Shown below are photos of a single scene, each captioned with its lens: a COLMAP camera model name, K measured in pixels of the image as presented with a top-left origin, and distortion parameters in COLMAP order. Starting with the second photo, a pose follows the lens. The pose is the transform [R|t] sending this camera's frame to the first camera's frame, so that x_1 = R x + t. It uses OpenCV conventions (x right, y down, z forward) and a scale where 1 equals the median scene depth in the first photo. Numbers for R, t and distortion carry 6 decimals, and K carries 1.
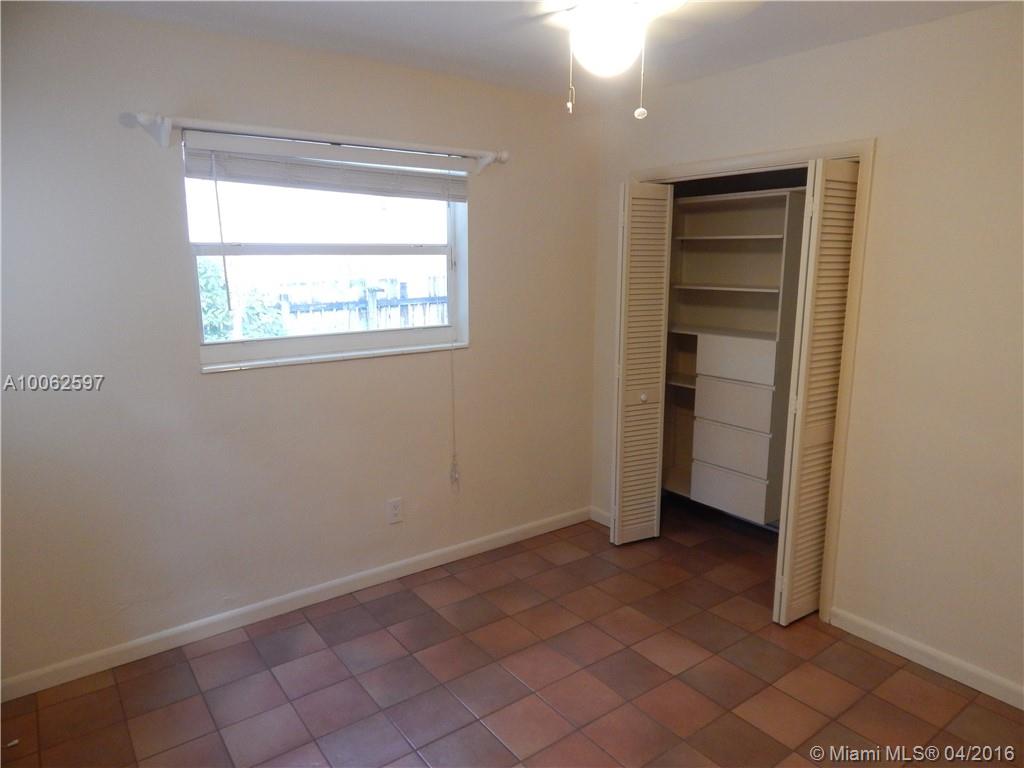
lens RADIAL K [[673.3, 0, 512.0], [0, 673.3, 384.0], [0, 0, 1]] dist [-0.000657, -0.003148]
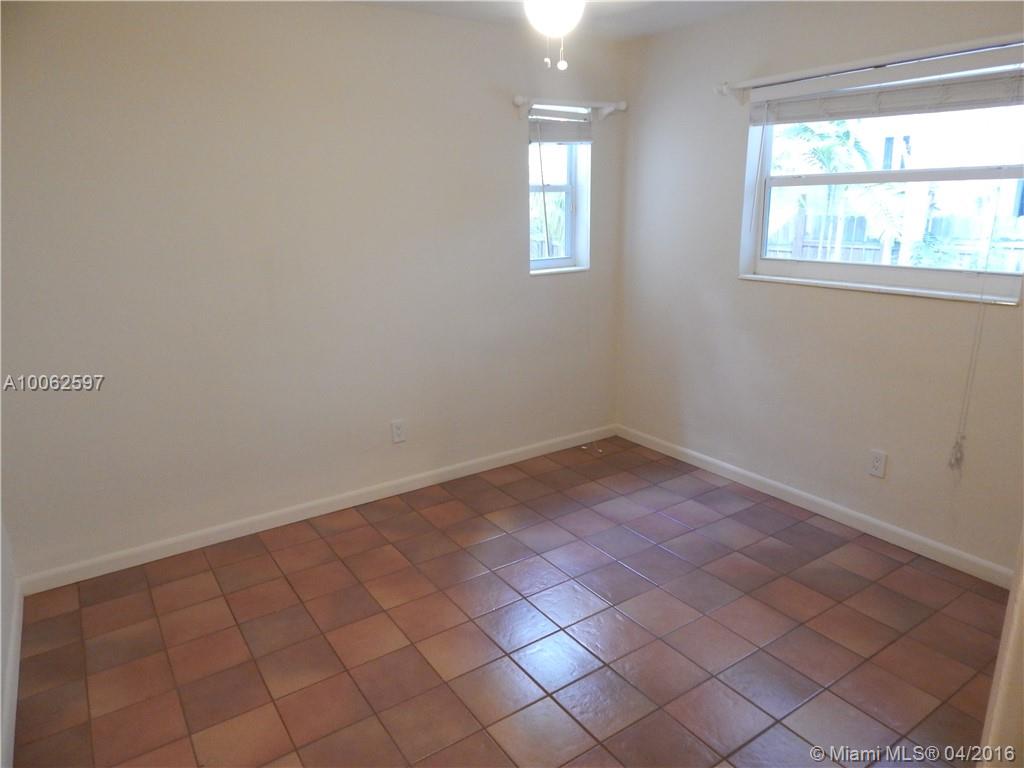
lens RADIAL K [[673.3, 0, 512.0], [0, 673.3, 384.0], [0, 0, 1]] dist [-0.000657, -0.003148]
pose [[-0.050992, 0.265868, -0.962660, 0.843958], [-0.161601, 0.949015, 0.270659, -0.100485], [0.985538, 0.169368, -0.005428, 0.576079]]
